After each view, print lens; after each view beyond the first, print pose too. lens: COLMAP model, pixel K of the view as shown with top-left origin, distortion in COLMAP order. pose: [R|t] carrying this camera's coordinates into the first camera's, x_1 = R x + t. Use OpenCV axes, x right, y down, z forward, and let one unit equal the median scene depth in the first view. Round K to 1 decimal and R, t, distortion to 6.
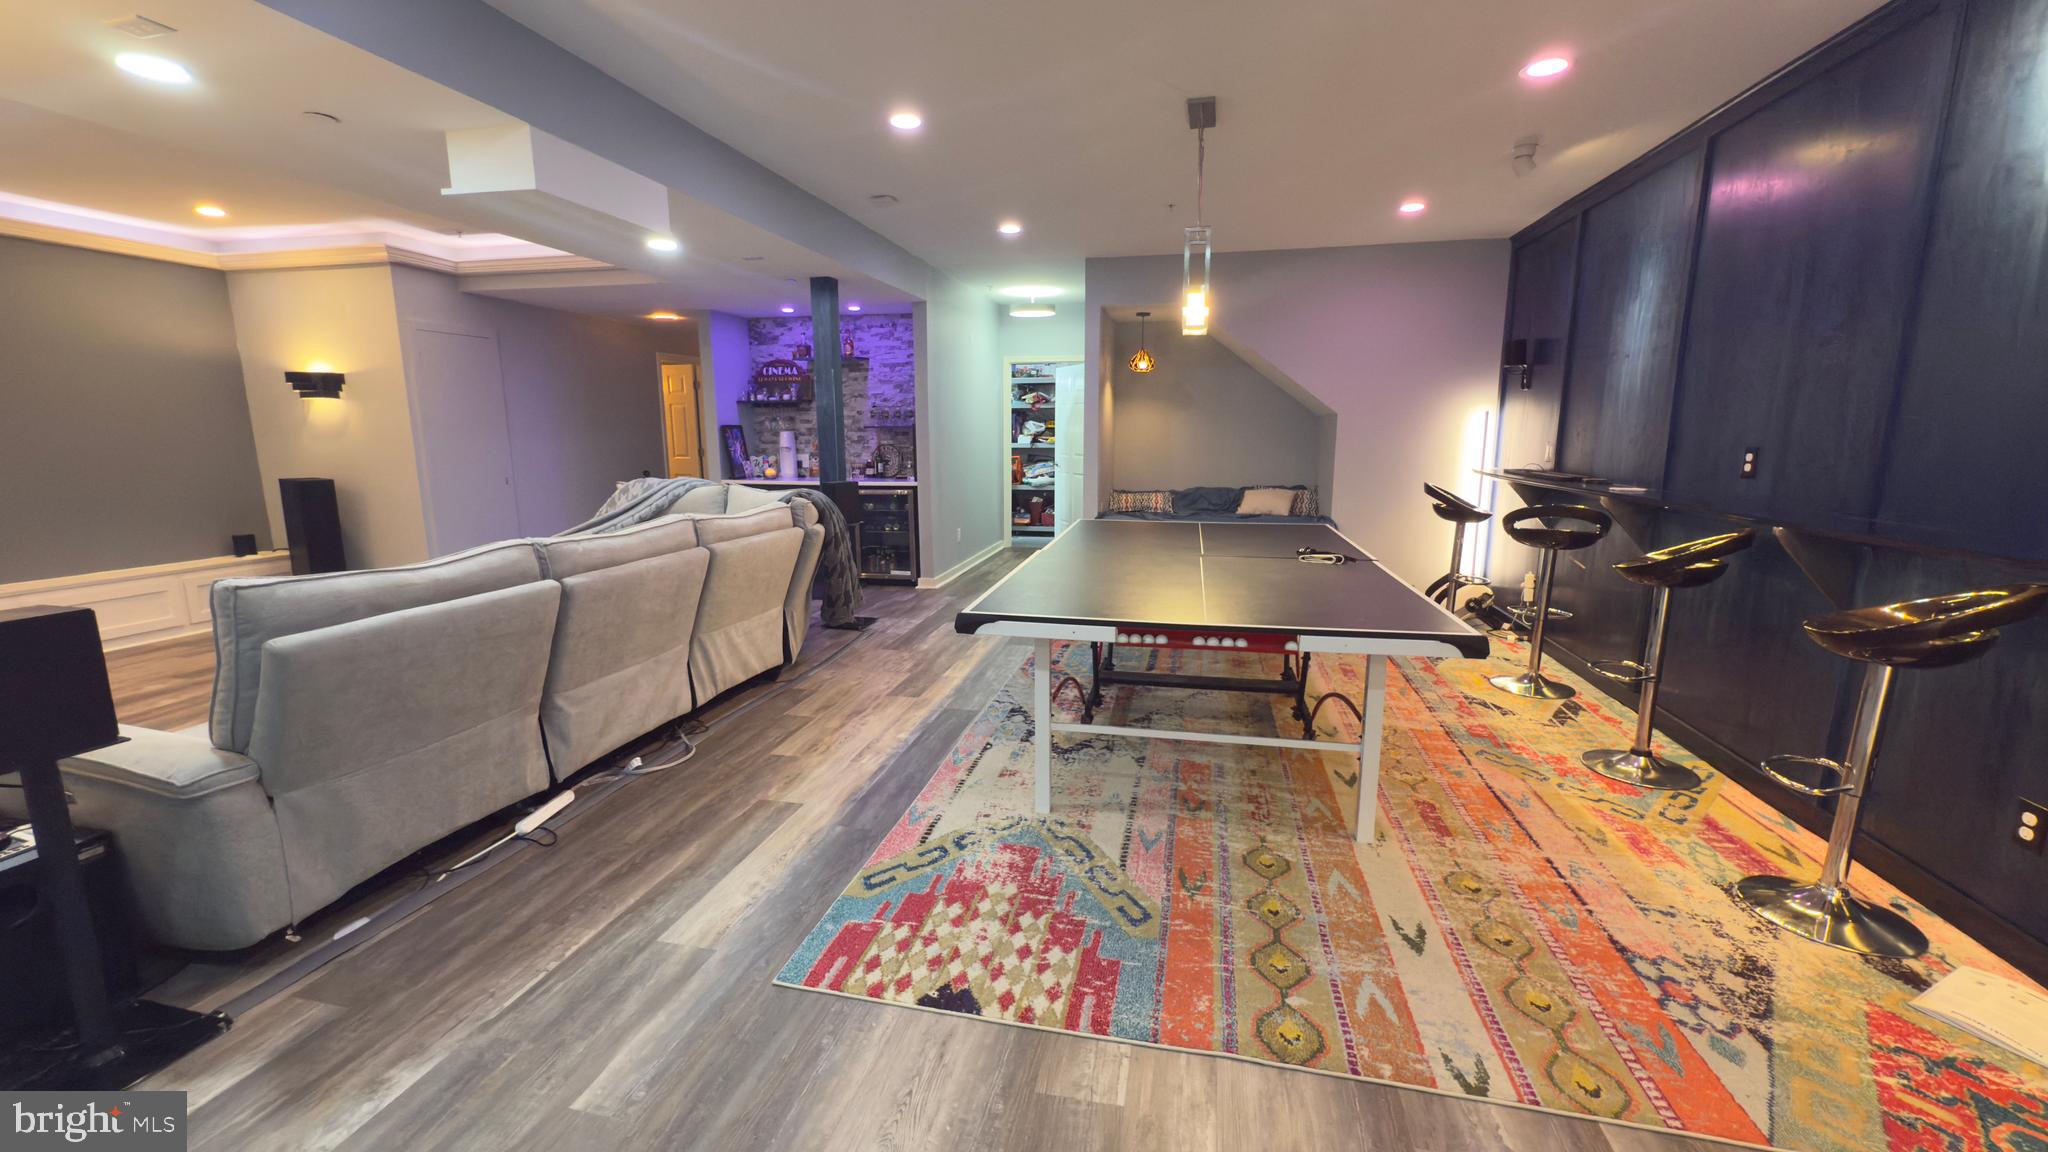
lens RADIAL K [[816.2, 0, 1014.6], [0, 816.2, 571.7], [0, 0, 1]] dist [0.000570, -0.000014]
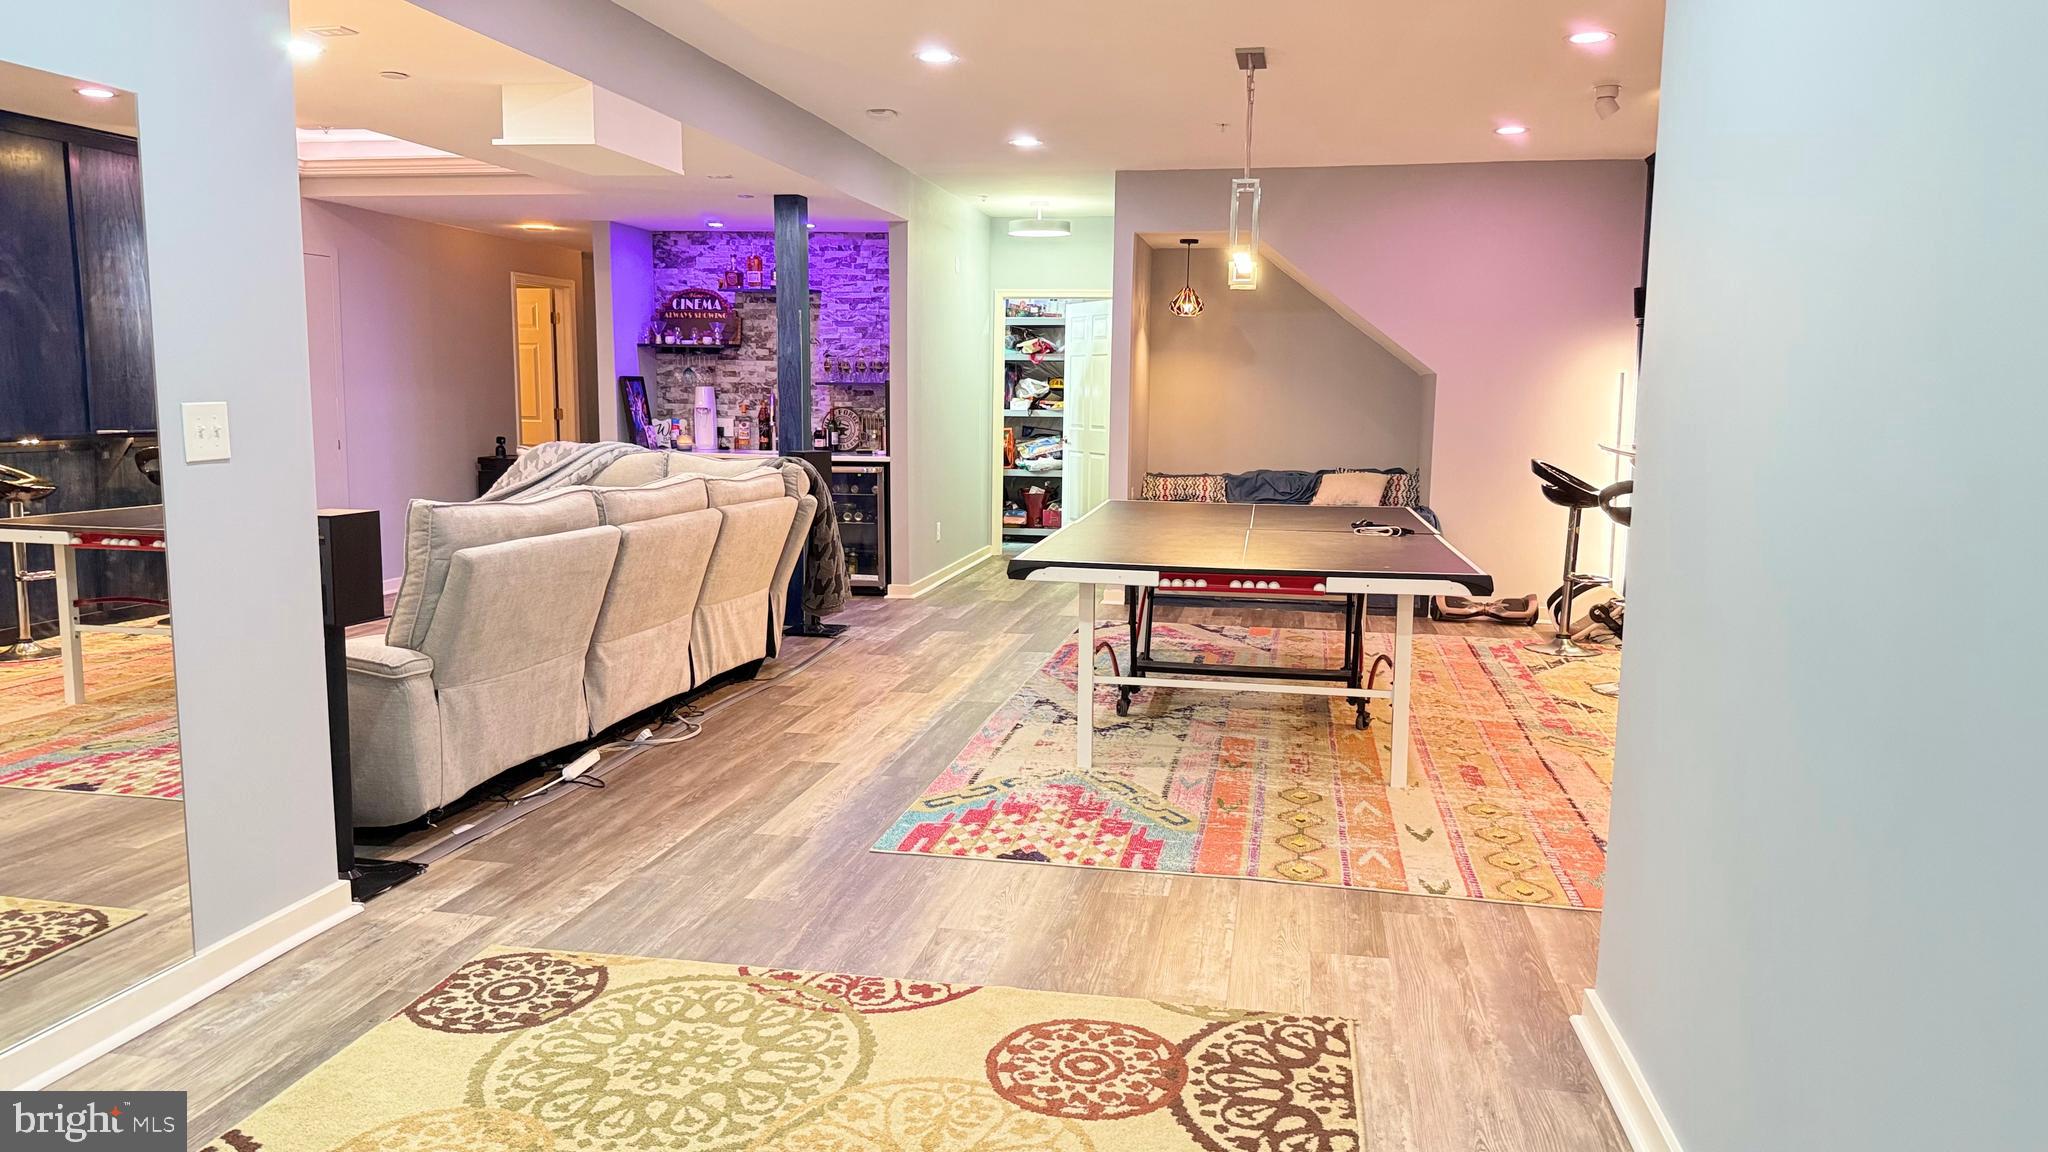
lens RADIAL K [[1422.3, 0, 1010.9], [0, 1422.3, 572.2], [0, 0, 1]] dist [0.091640, -0.003235]
pose [[0.999453, 0.011027, 0.031186, -0.098303], [-0.009562, 0.998862, -0.046724, 0.119622], [-0.031666, 0.046400, 0.998421, -0.656516]]
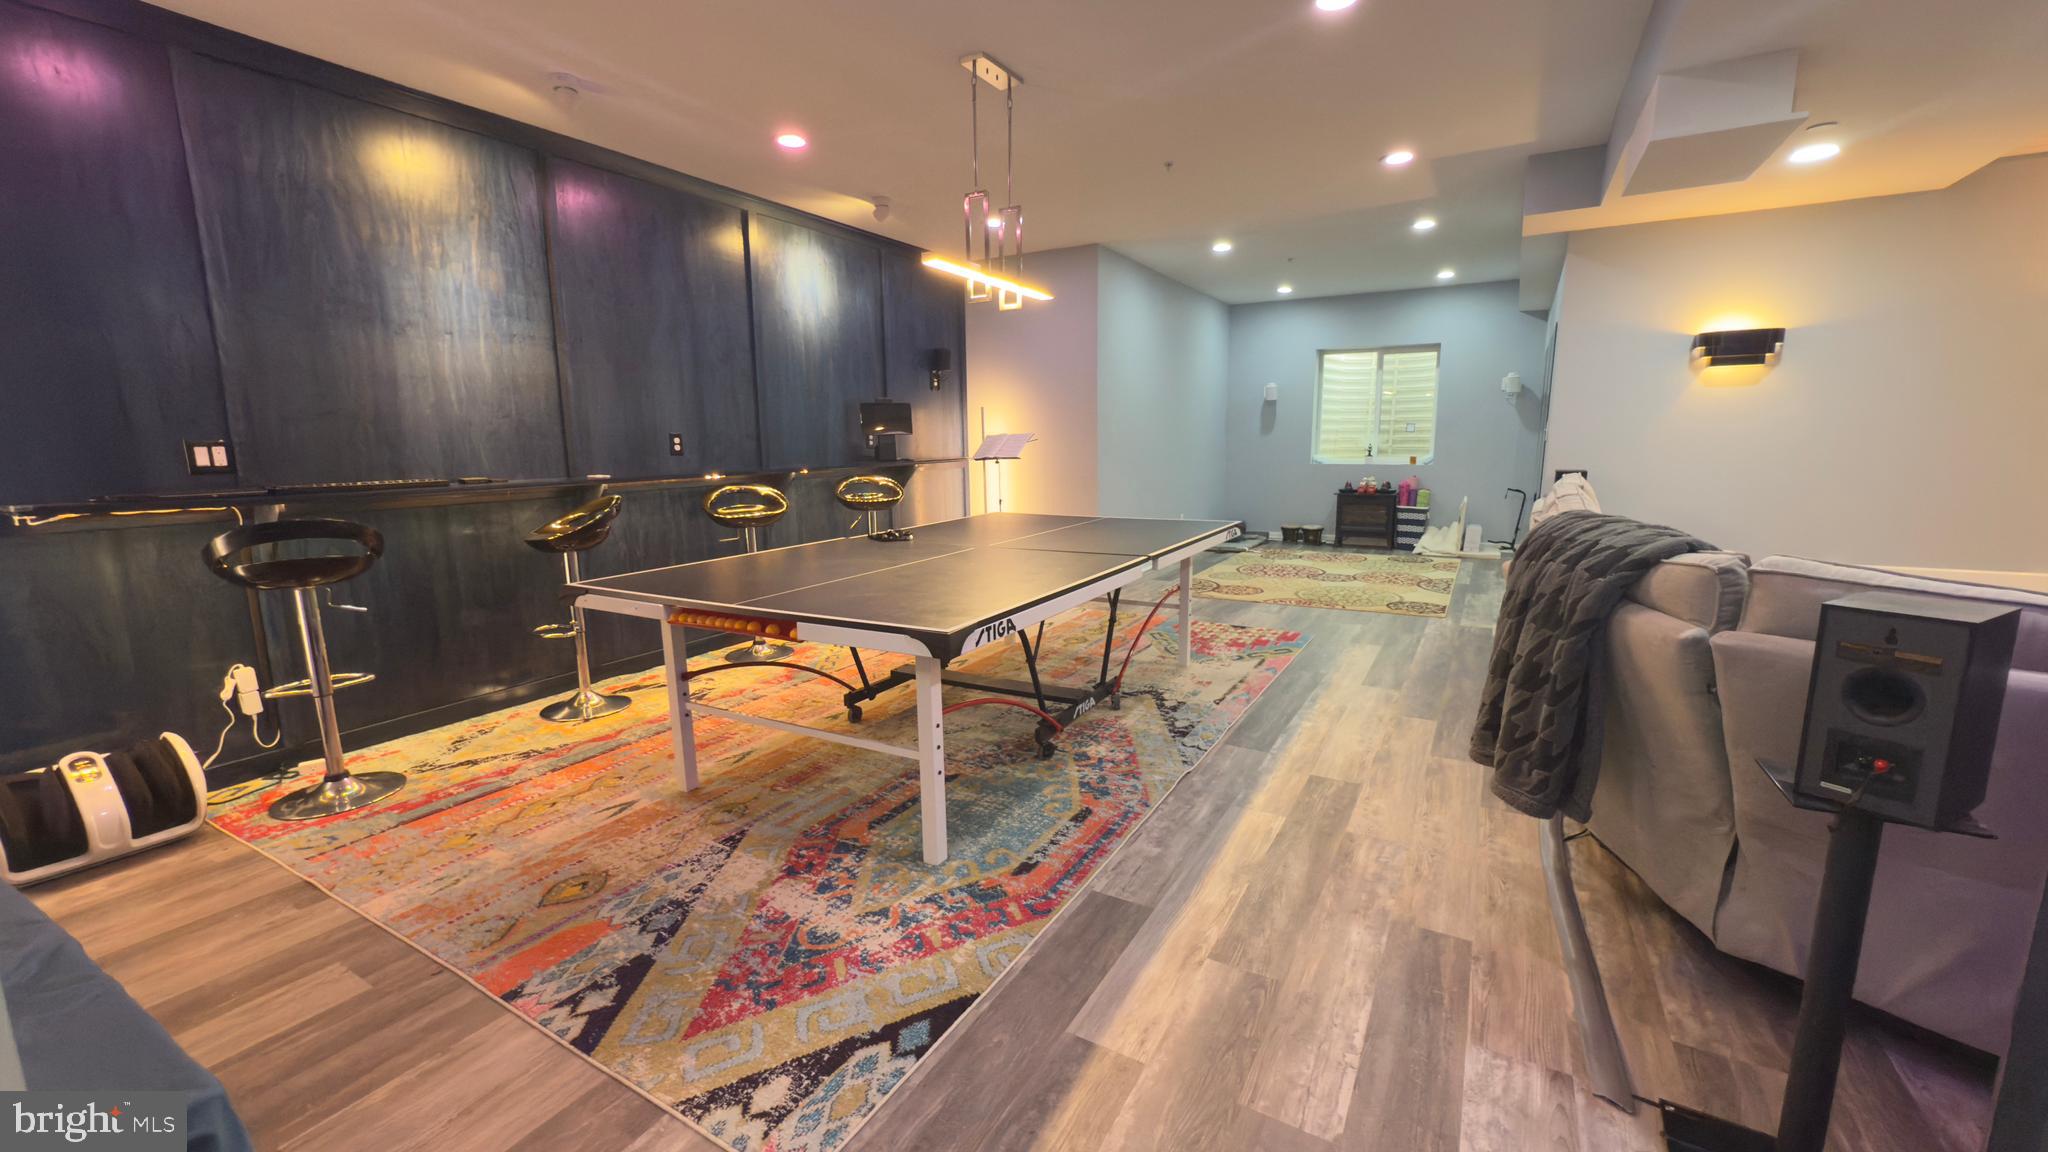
lens RADIAL K [[816.2, 0, 1024.0], [0, 816.2, 576.9], [0, 0, 1]] dist [0.000570, -0.000014]
pose [[-0.956541, -0.035599, 0.289417, -0.098222], [0.065227, 0.941248, 0.331356, -0.331100], [-0.284209, 0.335834, -0.898021, 2.077425]]
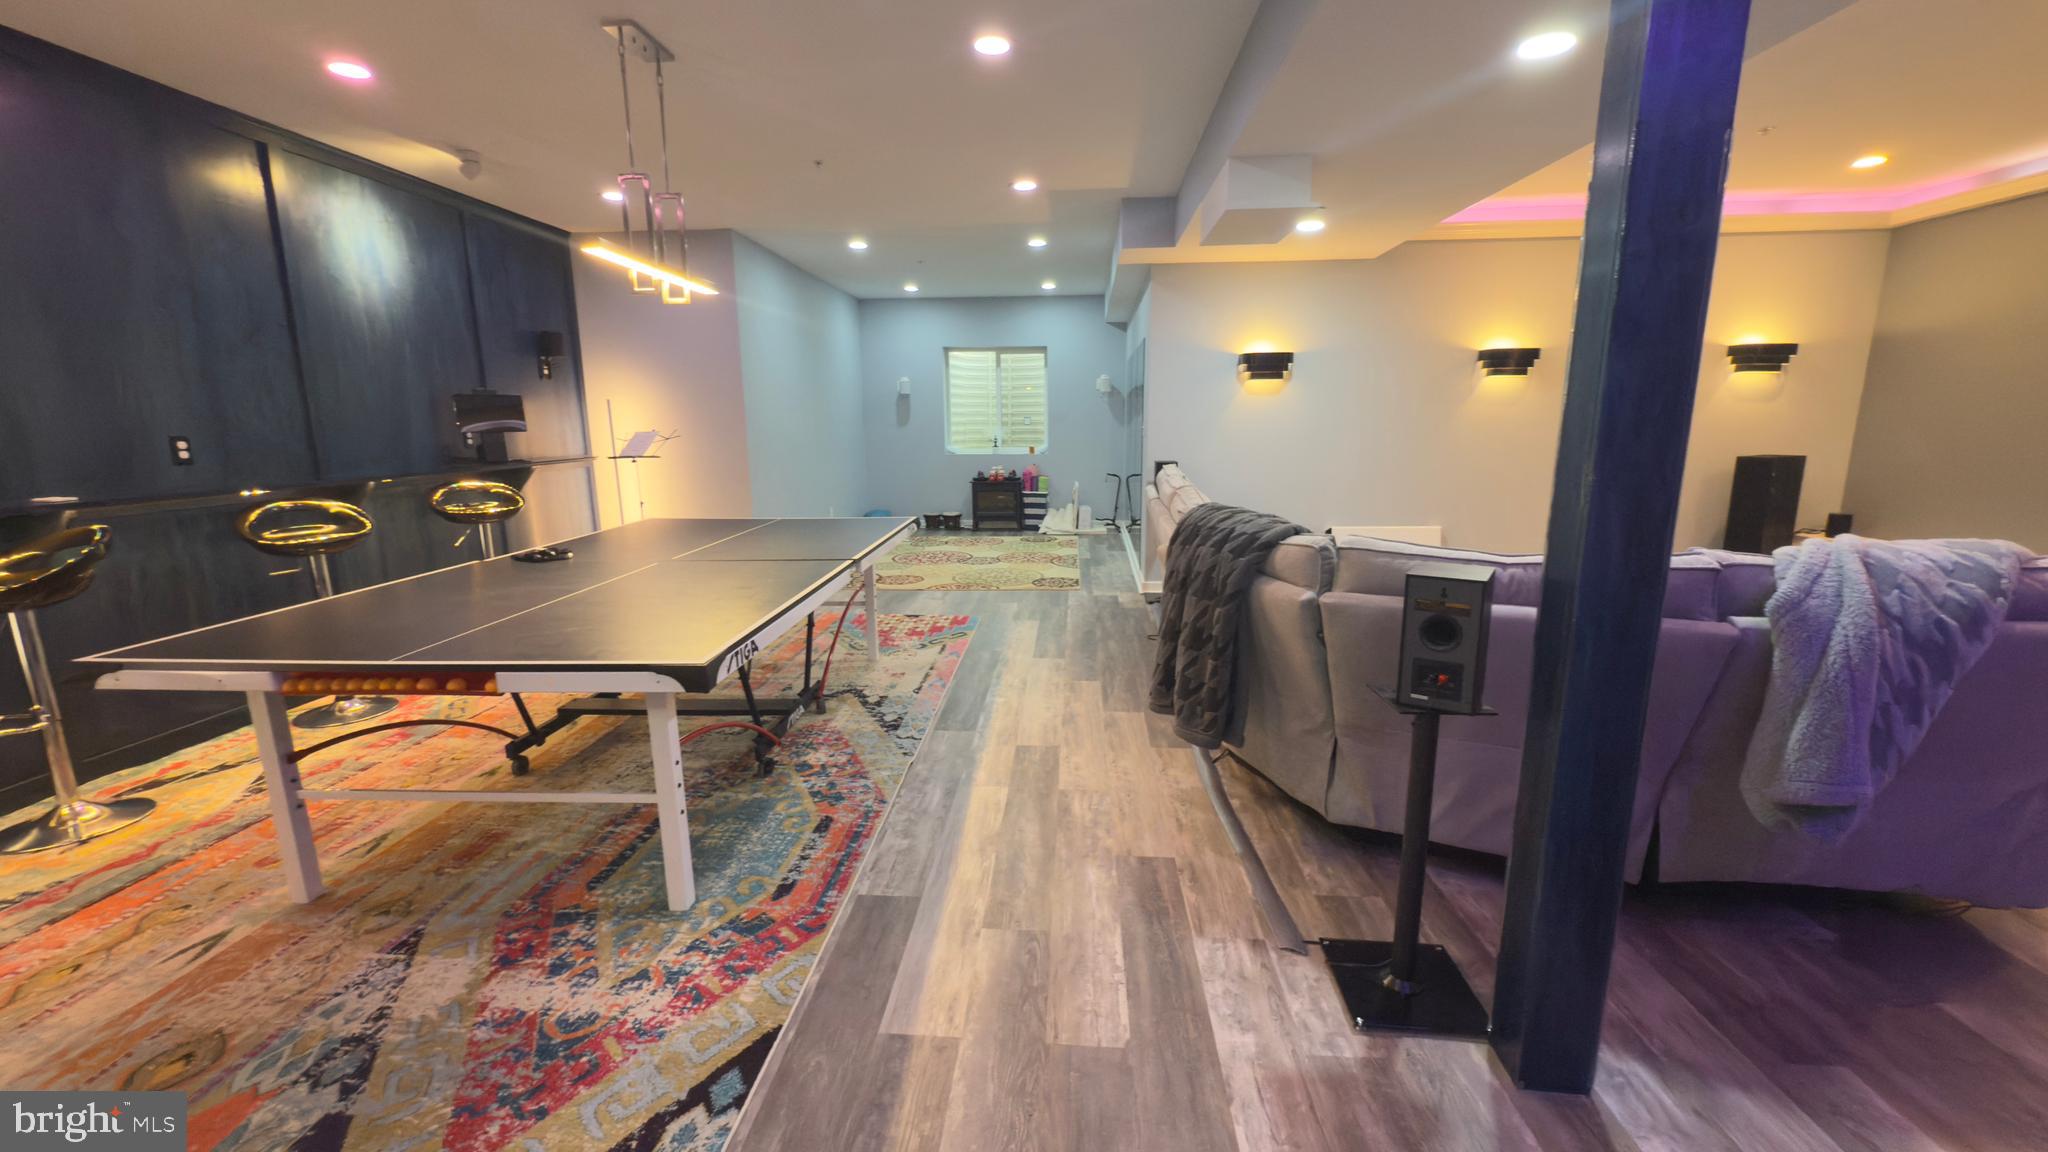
lens RADIAL K [[816.2, 0, 1022.8], [0, 816.2, 576.9], [0, 0, 1]] dist [0.000570, -0.000014]
pose [[-0.986577, 0.042502, -0.157669, -0.005930], [-0.017083, 0.933375, 0.358496, -0.360421], [0.162401, 0.356378, -0.920120, 2.104158]]
